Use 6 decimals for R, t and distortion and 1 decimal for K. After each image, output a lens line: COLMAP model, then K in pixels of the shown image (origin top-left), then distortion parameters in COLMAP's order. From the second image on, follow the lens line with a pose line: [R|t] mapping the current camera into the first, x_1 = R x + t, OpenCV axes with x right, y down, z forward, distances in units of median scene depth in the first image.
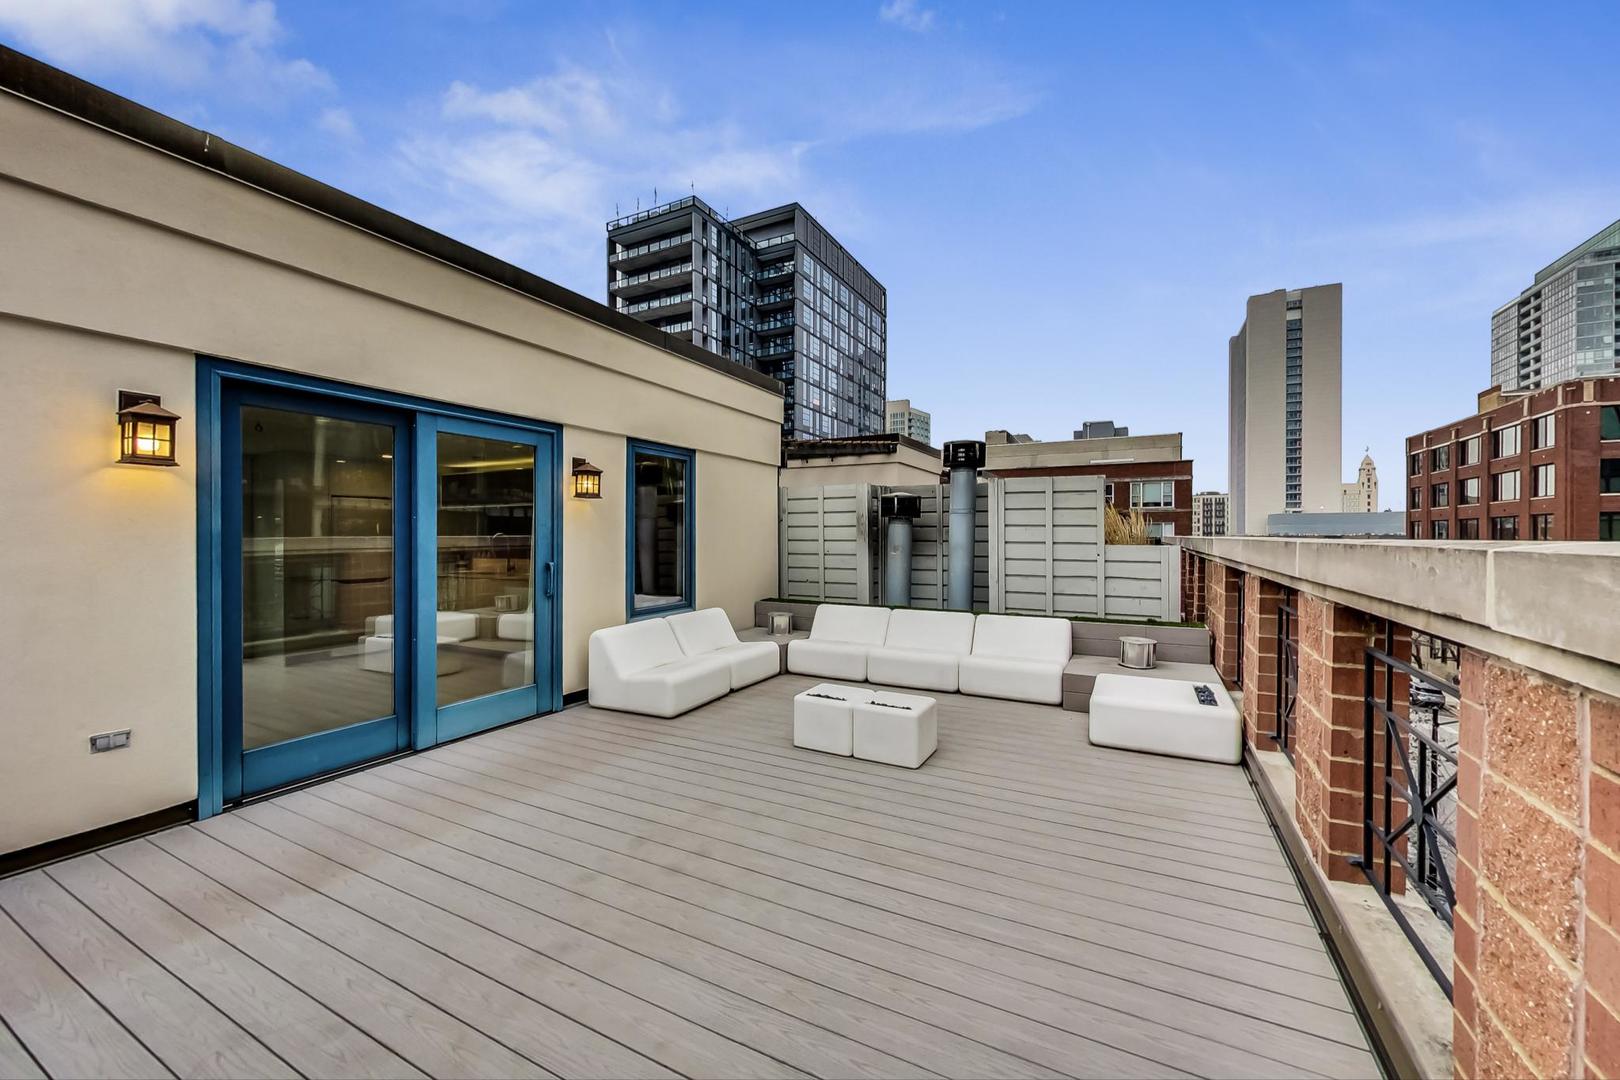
lens RADIAL K [[628.5, 0, 810.0], [0, 628.5, 540.0], [0, 0, 1]] dist [0.000801, 0.000015]
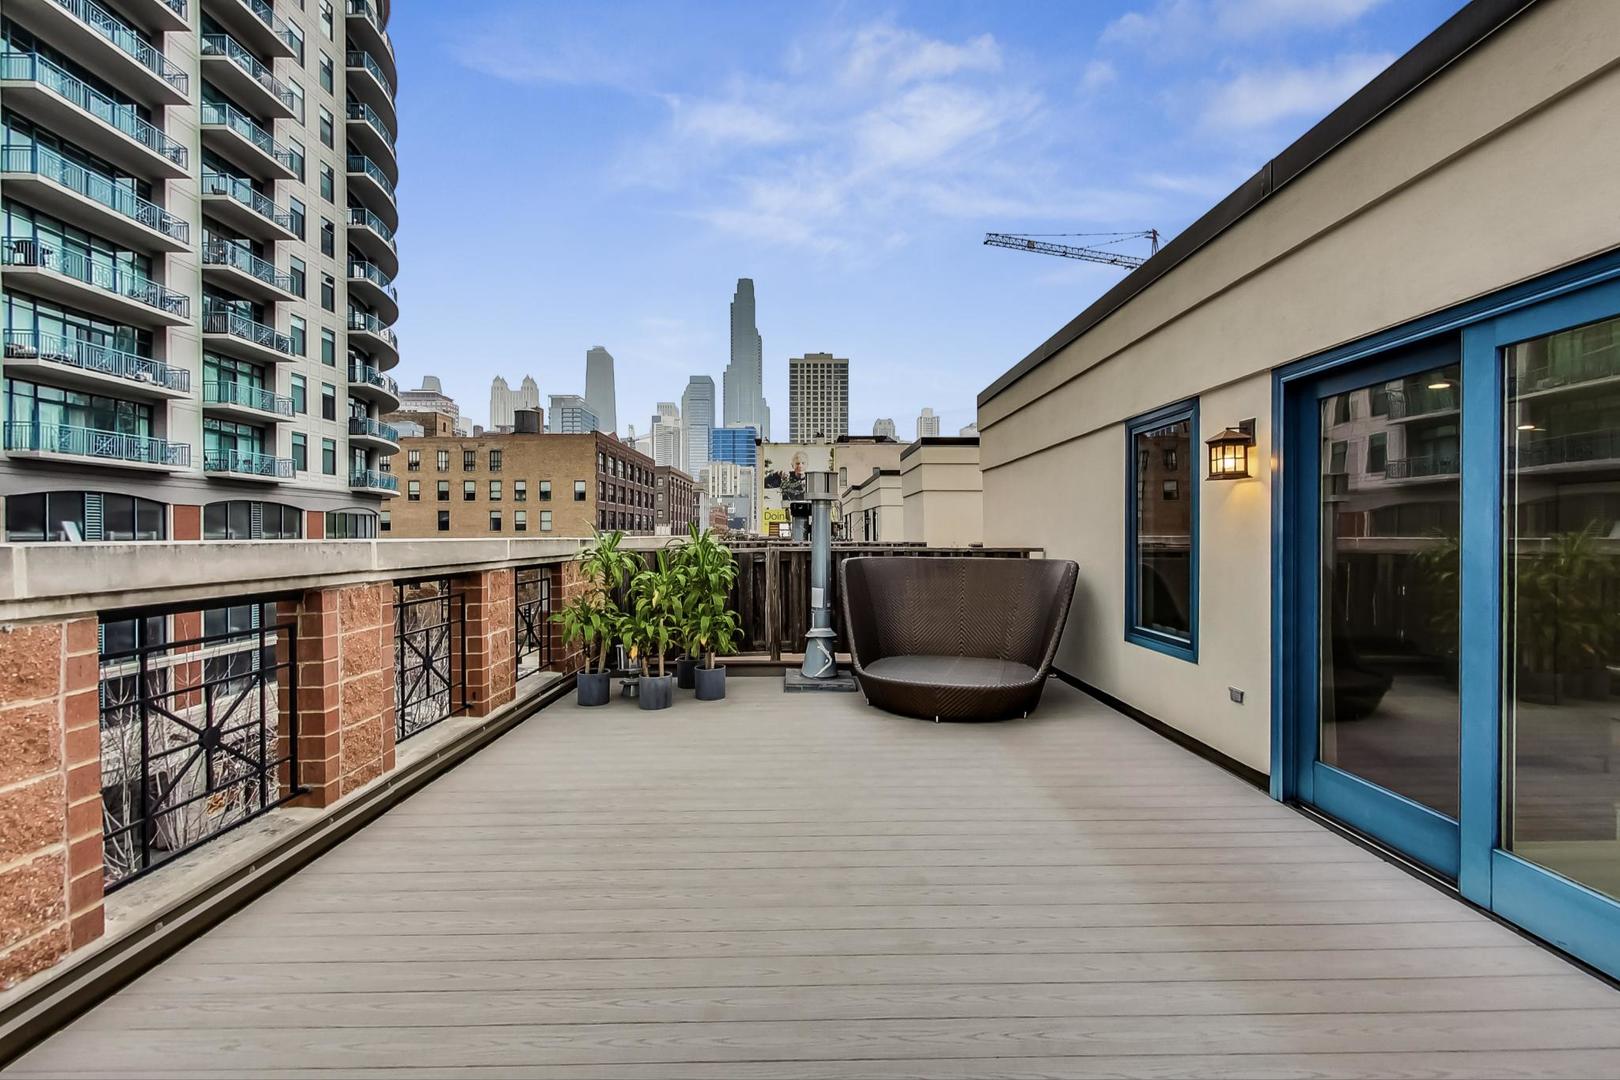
lens RADIAL K [[685.9, 0, 810.0], [0, 685.9, 540.0], [0, 0, 1]] dist [0.000201, -0.000037]
pose [[-0.879829, 0.005922, -0.475253, 0.300925], [-0.002594, 0.999848, 0.017262, -0.018625], [0.475283, 0.016420, -0.879680, 1.673159]]
